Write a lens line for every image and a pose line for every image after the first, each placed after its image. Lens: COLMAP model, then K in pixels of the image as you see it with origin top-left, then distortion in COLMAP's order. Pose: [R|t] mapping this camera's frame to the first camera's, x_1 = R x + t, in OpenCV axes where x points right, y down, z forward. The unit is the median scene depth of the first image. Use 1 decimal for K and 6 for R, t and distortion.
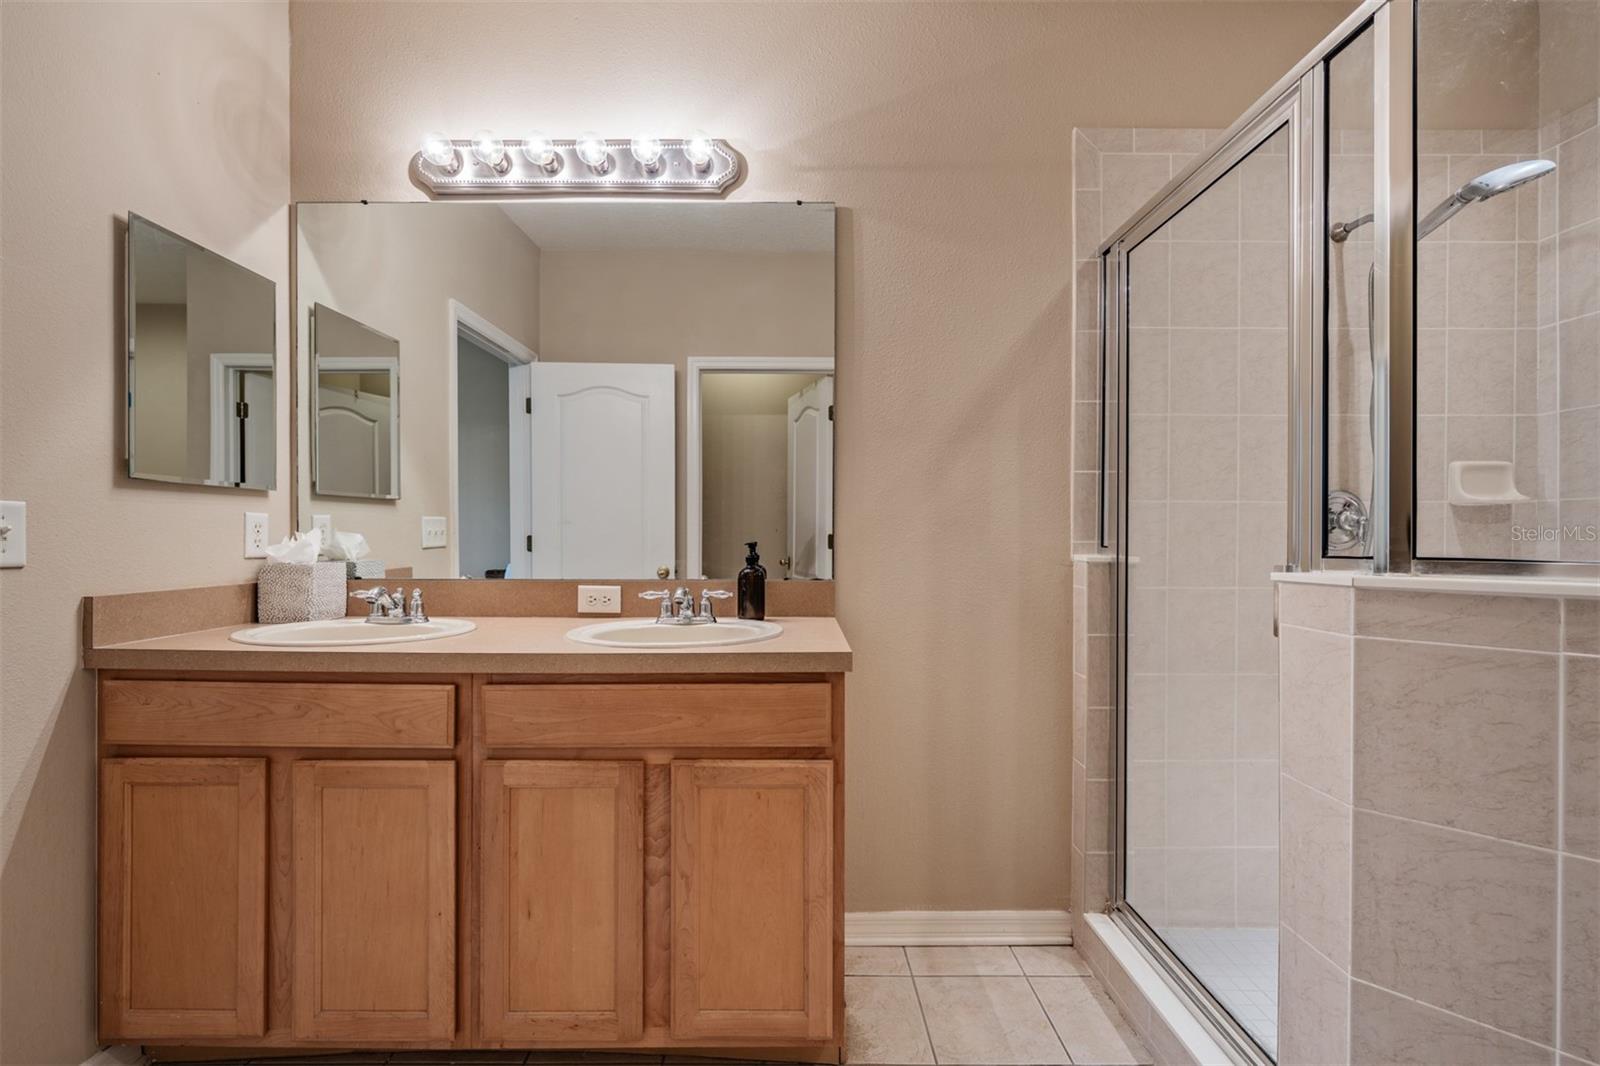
lens RADIAL K [[678.1, 0, 800.0], [0, 678.1, 533.0], [0, 0, 1]] dist [-0.000435, 0.000076]
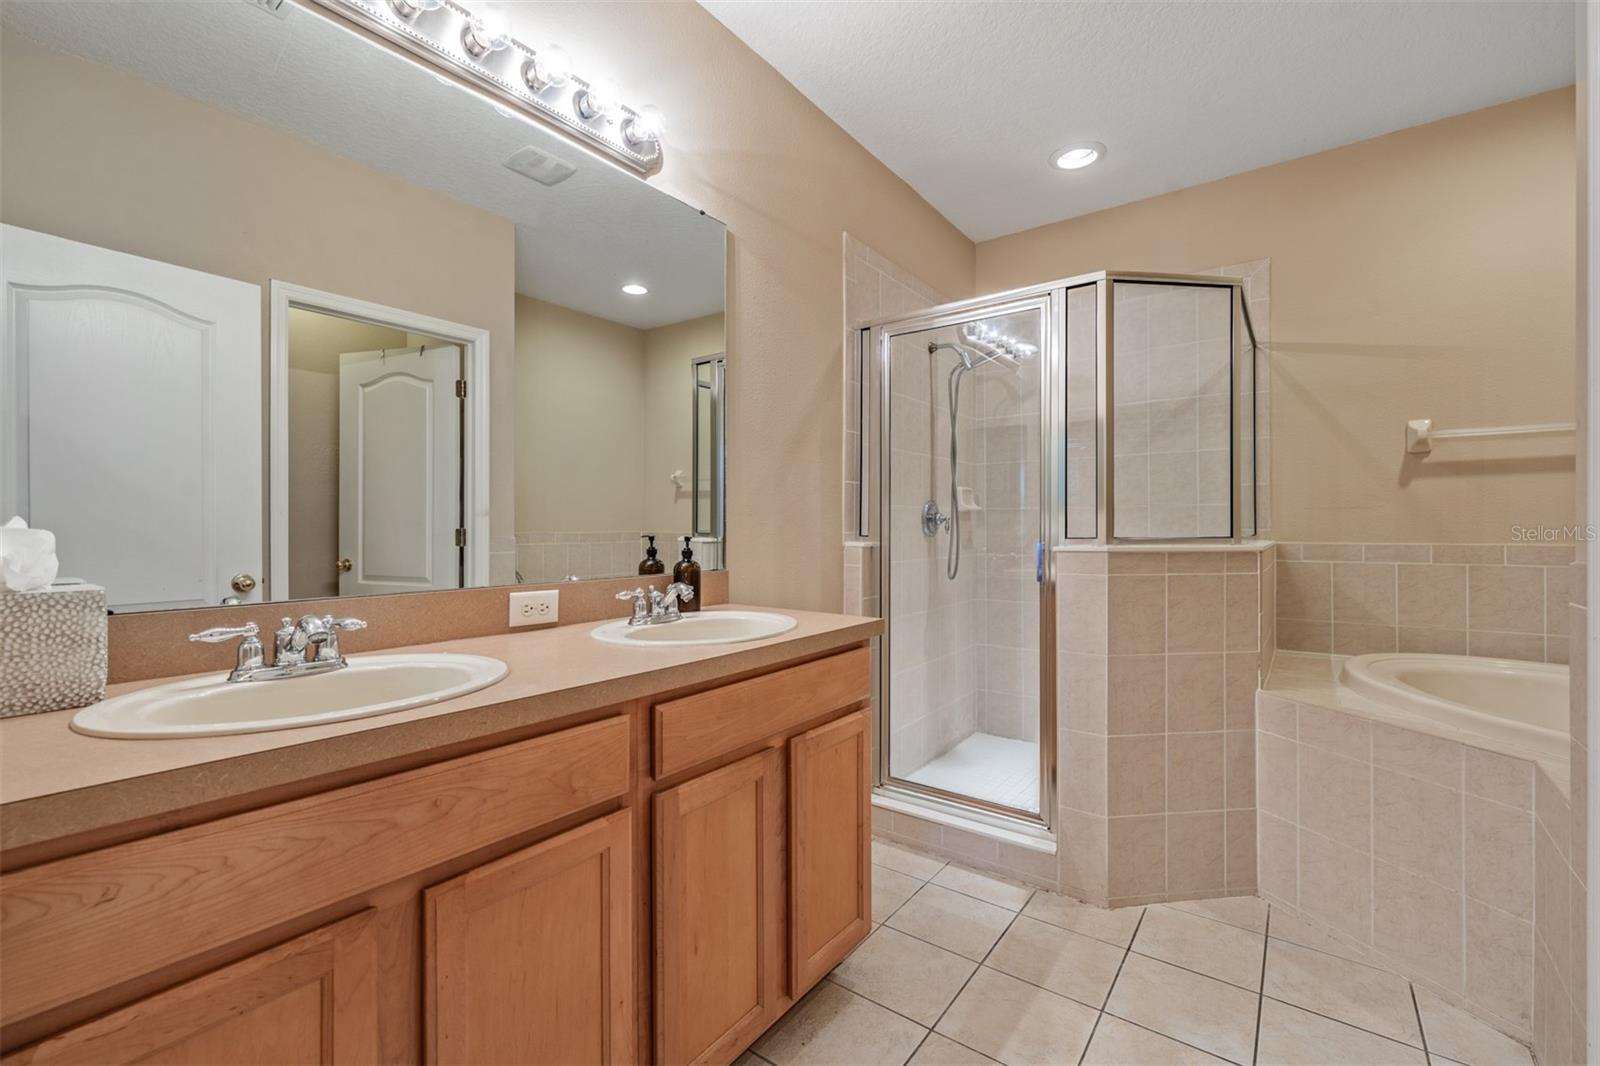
lens RADIAL K [[669.6, 0, 799.4], [0, 669.6, 524.5], [0, 0, 1]] dist [0.000779, 0.000298]
pose [[0.610071, 0.000907, 0.792346, -0.797658], [0.000676, 0.999998, -0.001665, -0.001776], [-0.792346, 0.001552, 0.610070, 0.269461]]
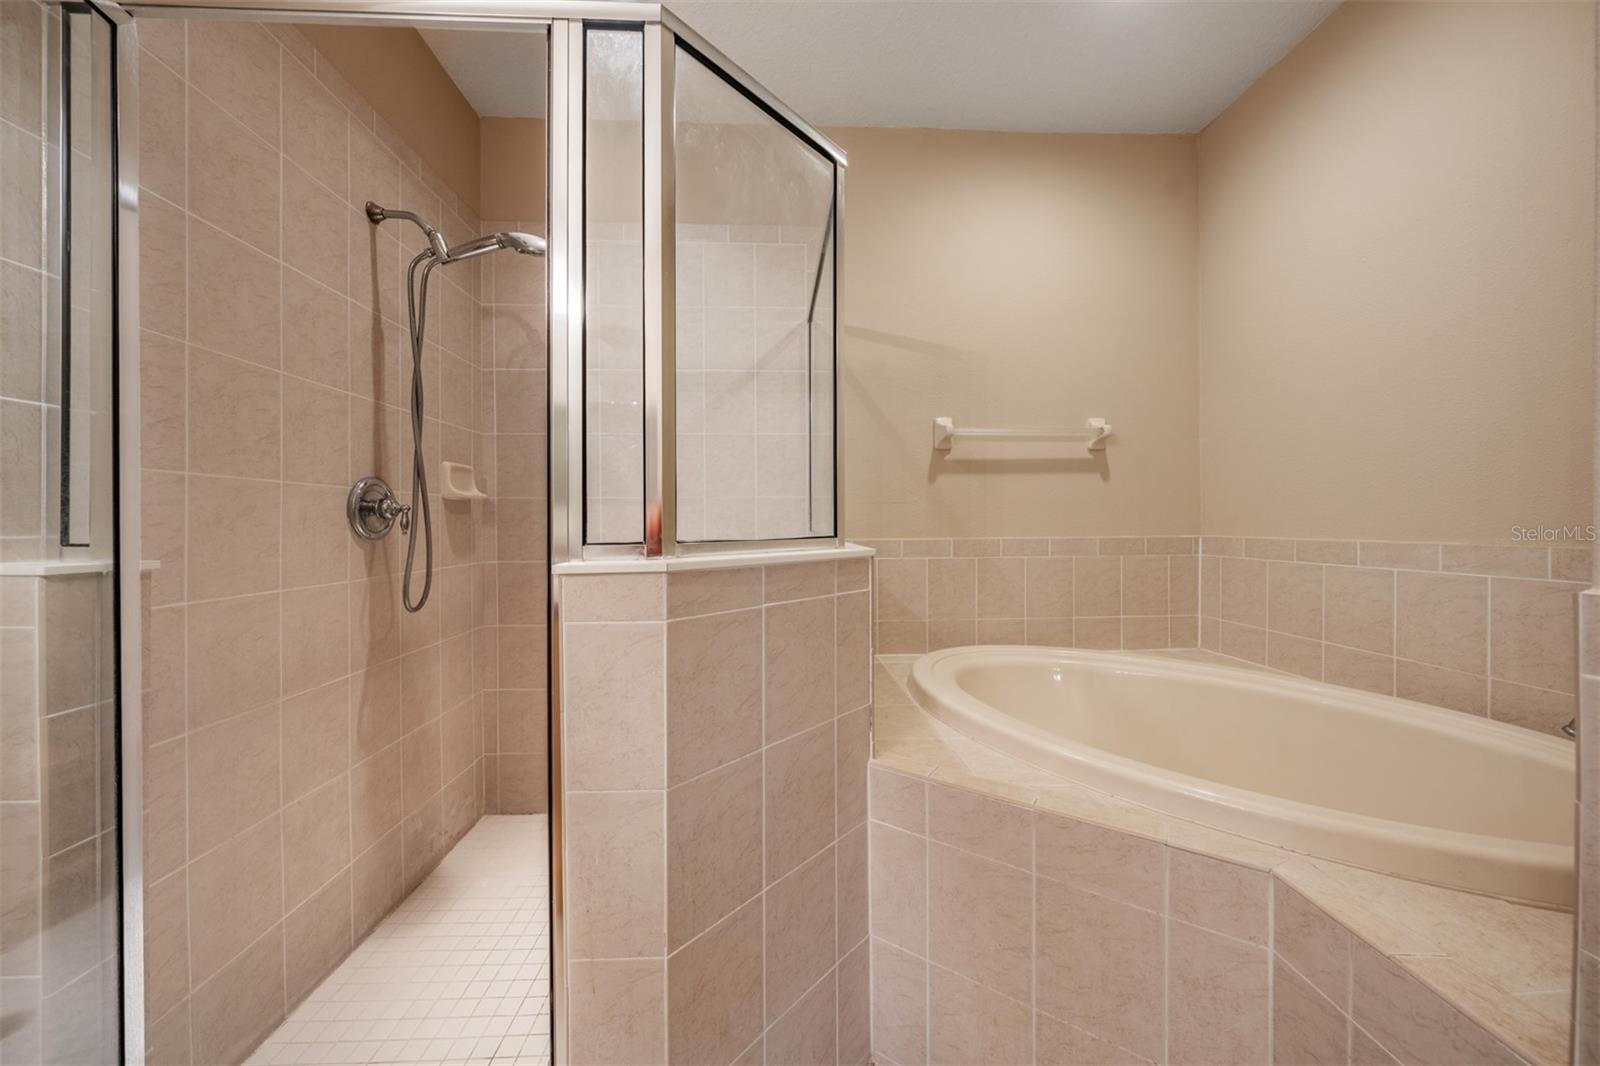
lens RADIAL K [[540.9, 0, 792.4], [0, 540.9, 526.7], [0, 0, 1]] dist [-0.009927, 0.000096]
pose [[-0.029889, -0.006264, 0.999534, 0.004904], [0.001465, 0.999979, 0.006310, 0.003958], [-0.999552, 0.001653, -0.029879, 0.465169]]
